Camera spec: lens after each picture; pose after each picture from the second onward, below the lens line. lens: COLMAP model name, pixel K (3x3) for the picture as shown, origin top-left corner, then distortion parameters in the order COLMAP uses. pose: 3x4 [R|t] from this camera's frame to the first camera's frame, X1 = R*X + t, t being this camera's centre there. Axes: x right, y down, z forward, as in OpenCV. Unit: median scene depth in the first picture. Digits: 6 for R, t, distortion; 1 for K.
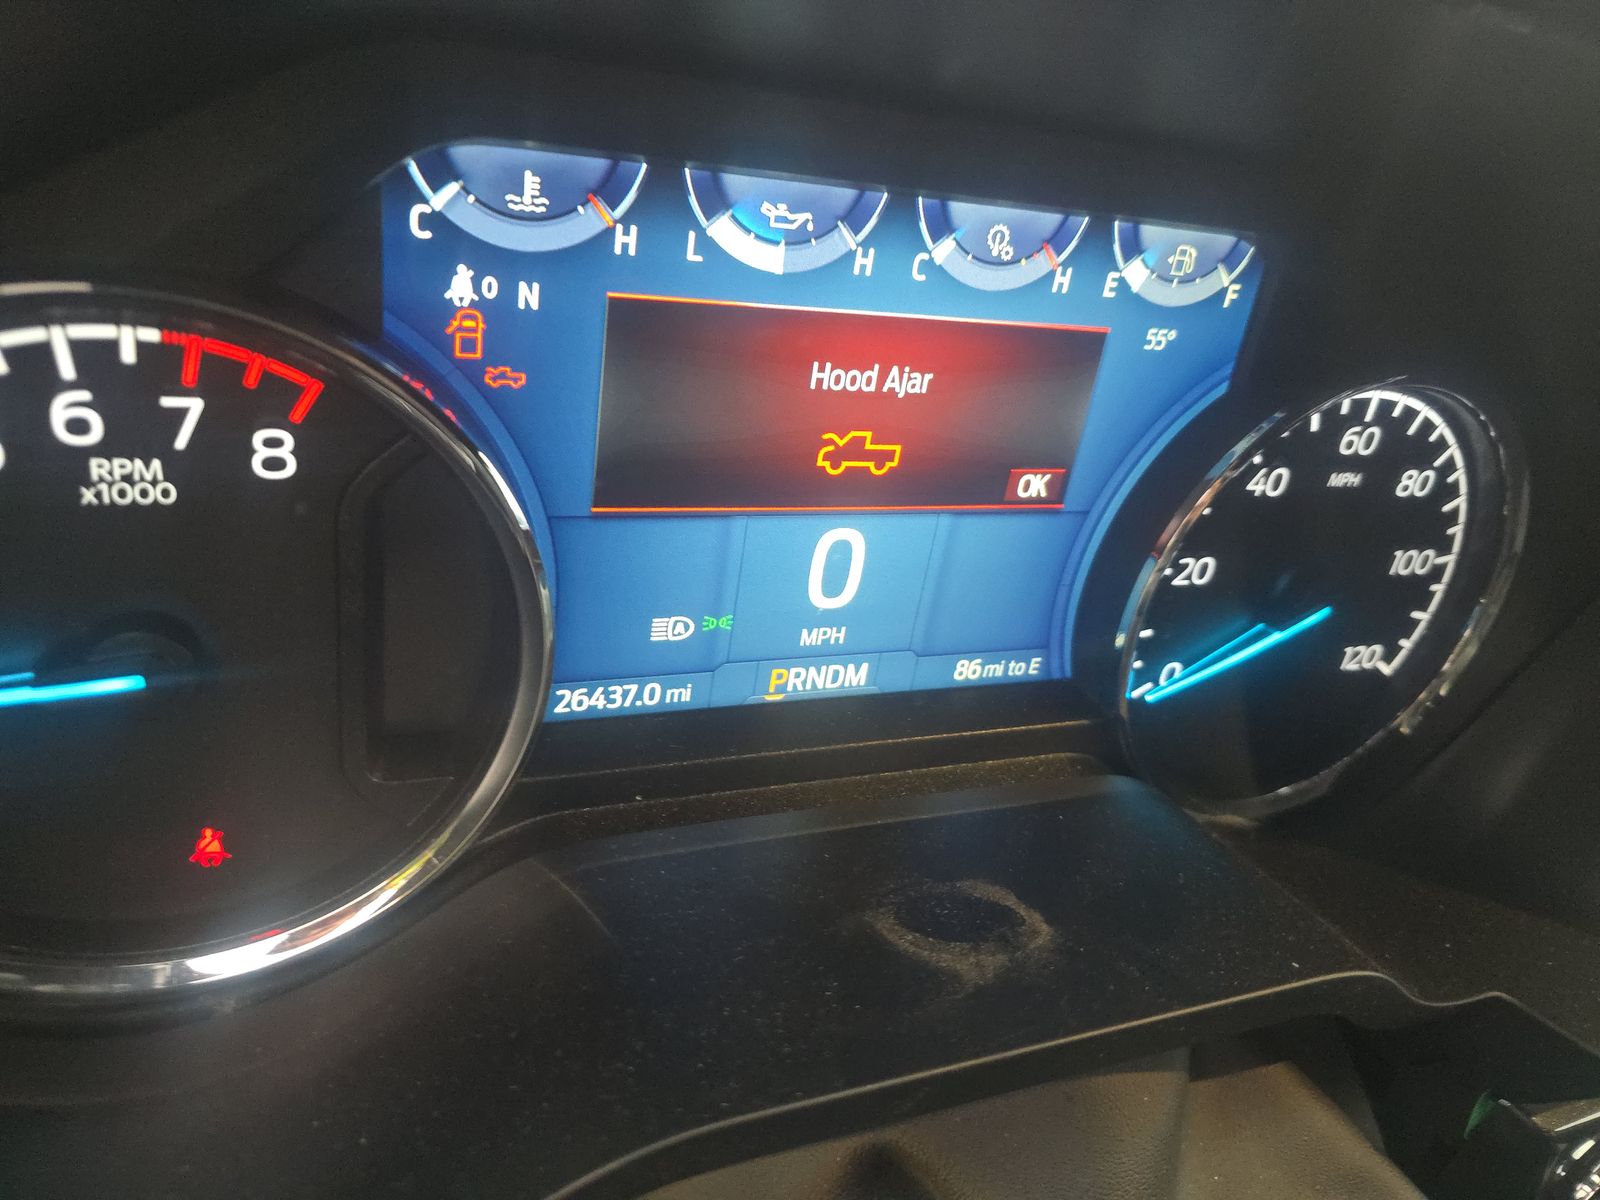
lens RADIAL K [[1108.3, 0, 800.0], [0, 1108.3, 600.0], [0, 0, 1]] dist [0.033601, -0.064661]
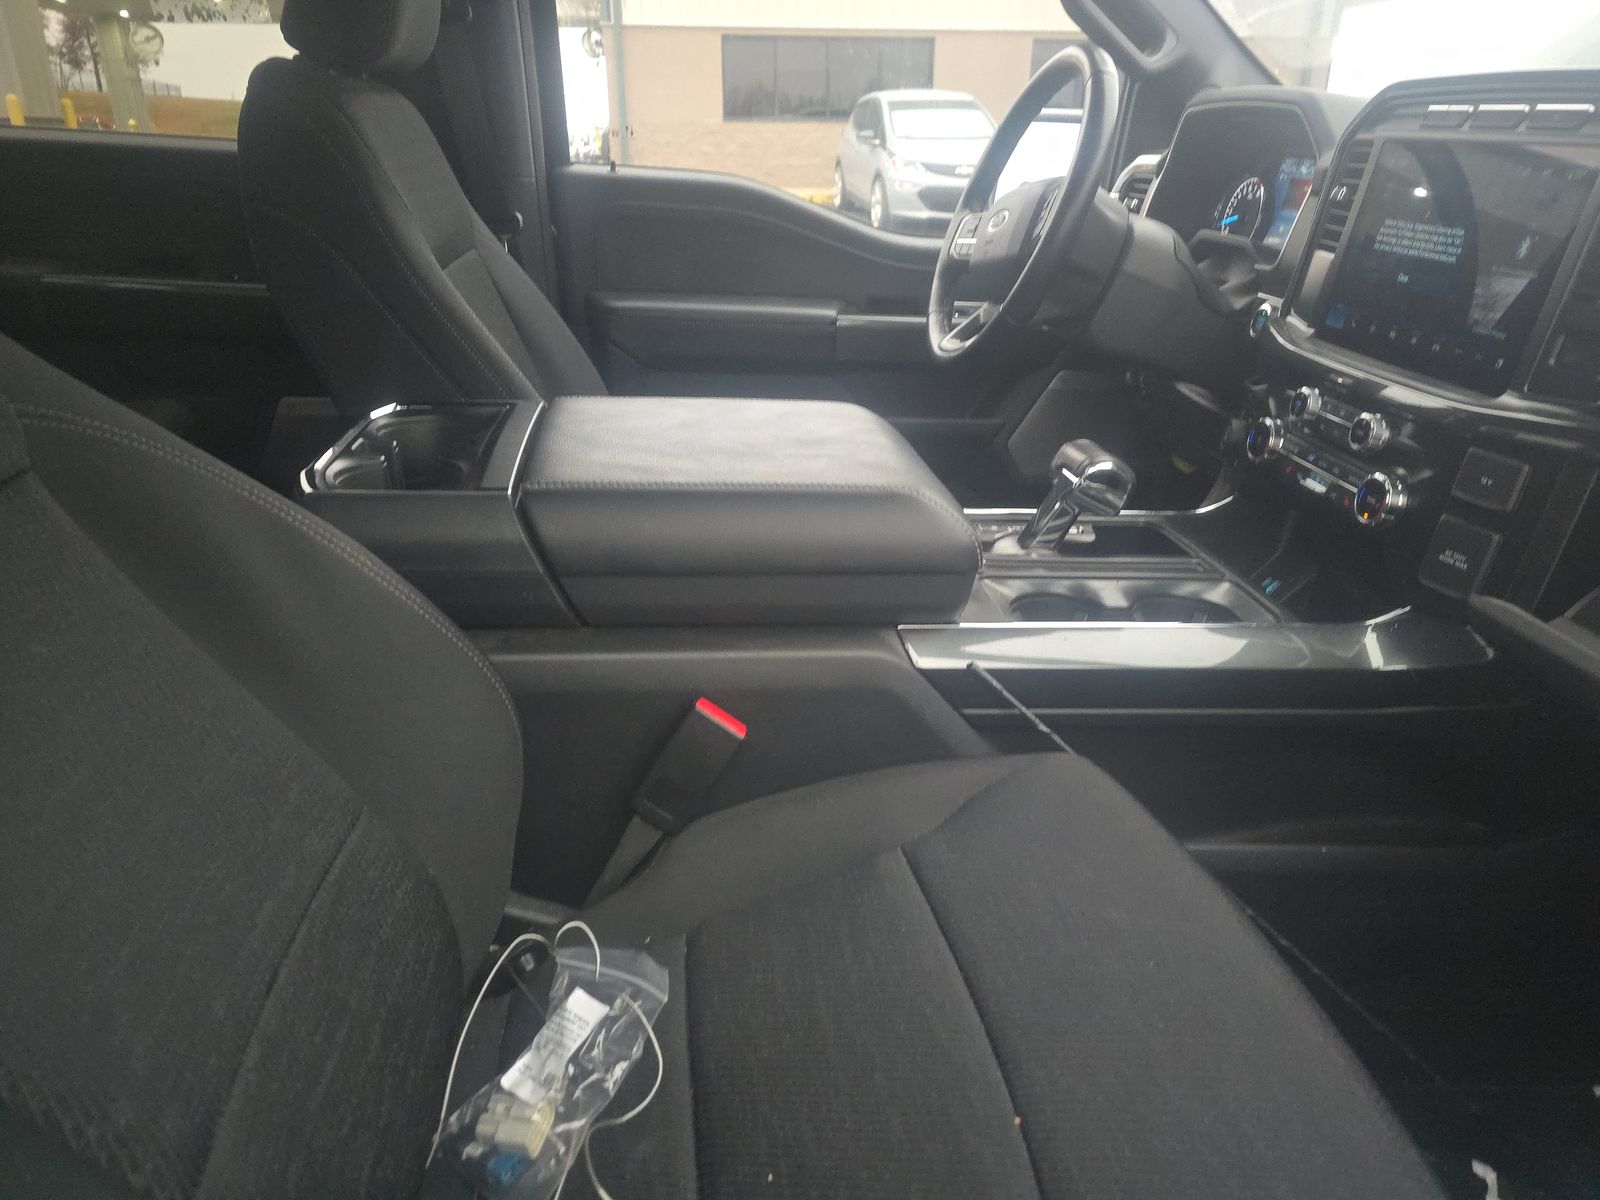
lens RADIAL K [[1068.1, 0, 800.0], [0, 1068.1, 600.0], [0, 0, 1]] dist [0.009595, -0.000093]
pose [[-0.227221, 0.198207, -0.953459, 7.585706], [-0.589620, 0.751219, 0.296679, 1.596057], [0.775061, 0.629590, -0.053826, 0.528365]]
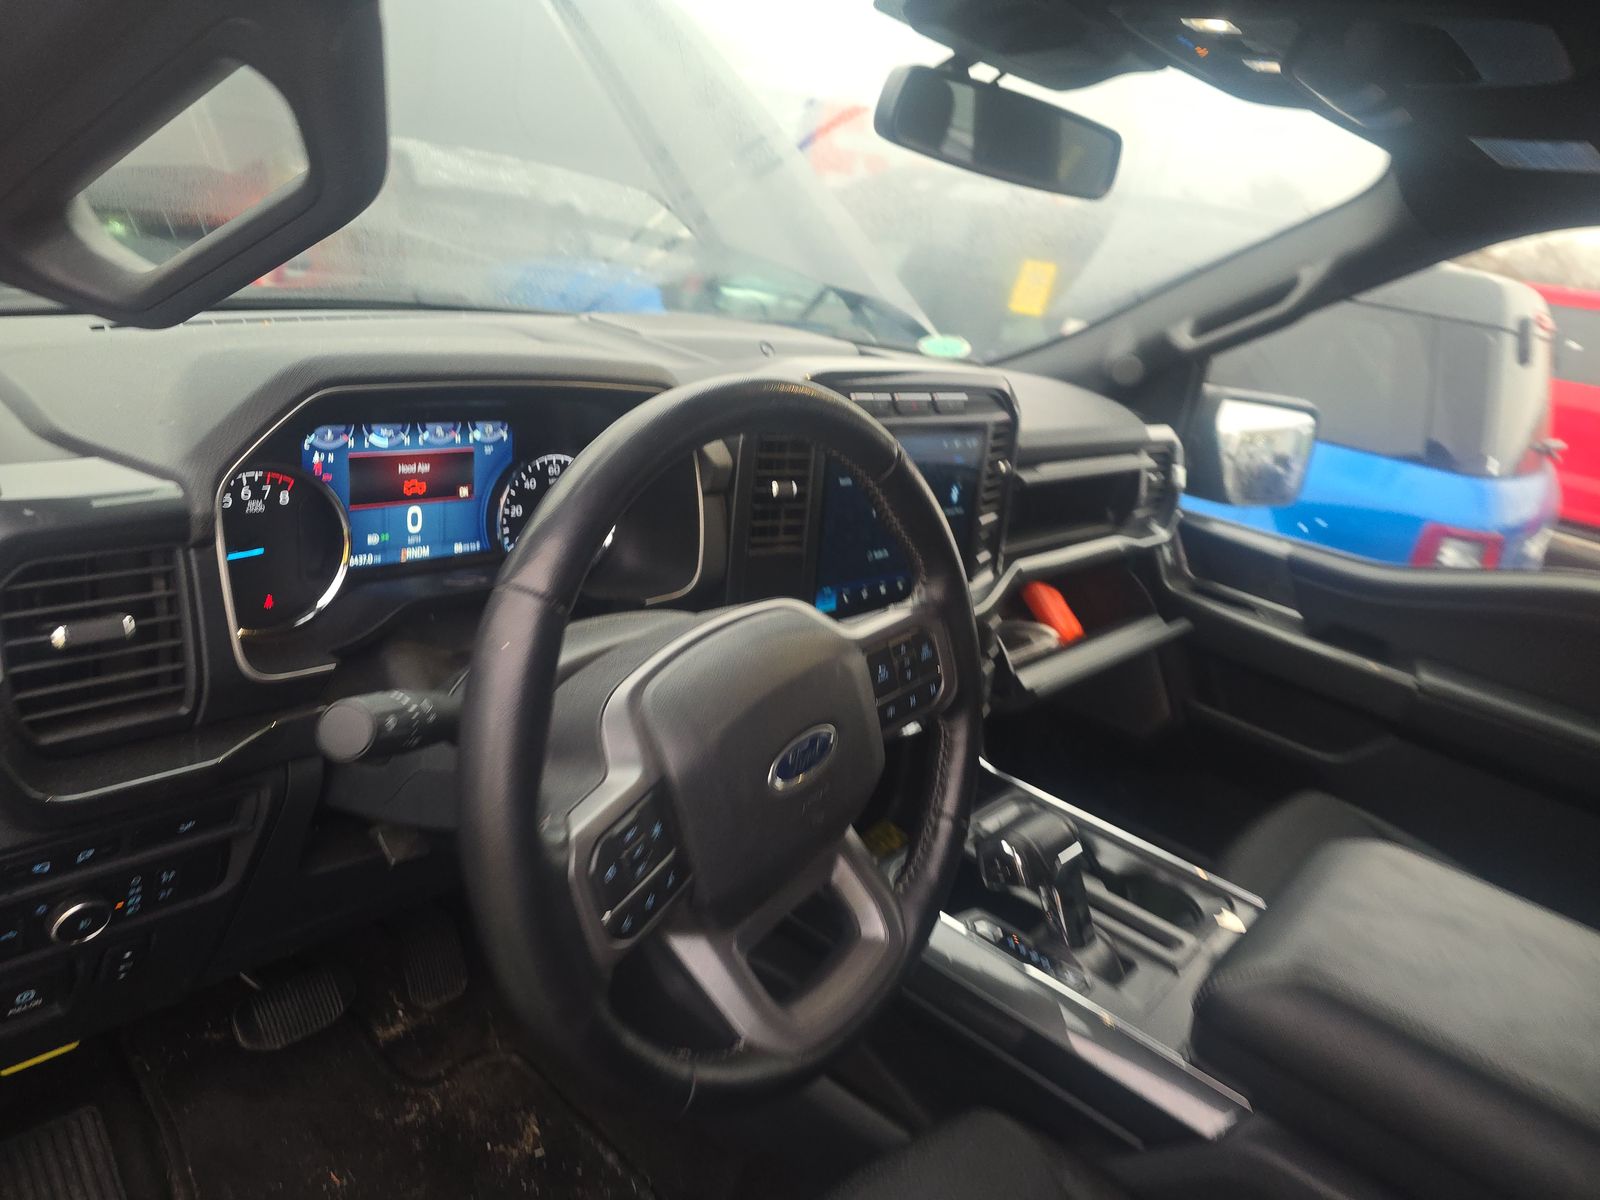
lens RADIAL K [[1068.1, 0, 800.0], [0, 1068.1, 600.0], [0, 0, 1]] dist [0.009595, -0.000093]
pose [[0.887099, -0.189553, 0.420861, -0.420103], [0.238352, 0.968934, -0.066001, 0.858241], [-0.395276, 0.158862, 0.904721, -3.001808]]
